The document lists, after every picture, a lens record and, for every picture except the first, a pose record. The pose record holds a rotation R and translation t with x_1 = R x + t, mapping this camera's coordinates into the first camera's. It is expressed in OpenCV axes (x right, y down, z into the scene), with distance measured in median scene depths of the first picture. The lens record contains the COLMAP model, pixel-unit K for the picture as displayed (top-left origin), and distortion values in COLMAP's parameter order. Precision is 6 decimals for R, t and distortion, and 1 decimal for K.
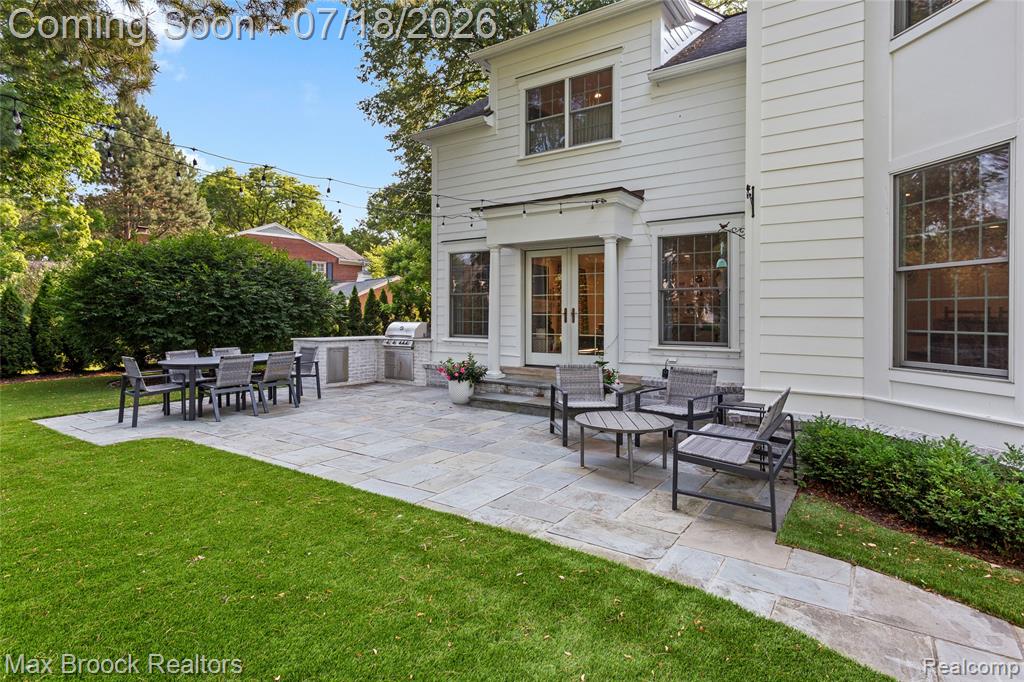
lens RADIAL K [[543.3, 0, 503.2], [0, 543.3, 315.6], [0, 0, 1]] dist [0.003944, -0.000483]
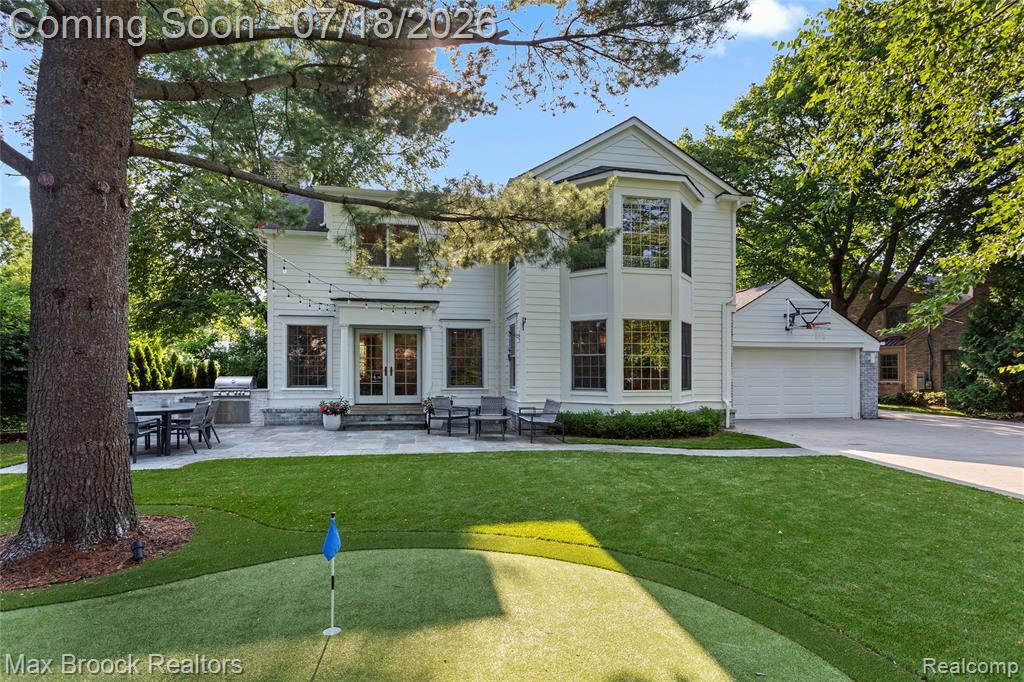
lens RADIAL K [[495.1, 0, 513.1], [0, 495.1, 381.0], [0, 0, 1]] dist [0.005424, -0.000049]
pose [[0.708961, -0.011686, 0.705150, -0.689357], [-0.001901, 0.999827, 0.018480, 0.000239], [-0.705245, -0.014443, 0.708817, -0.316643]]
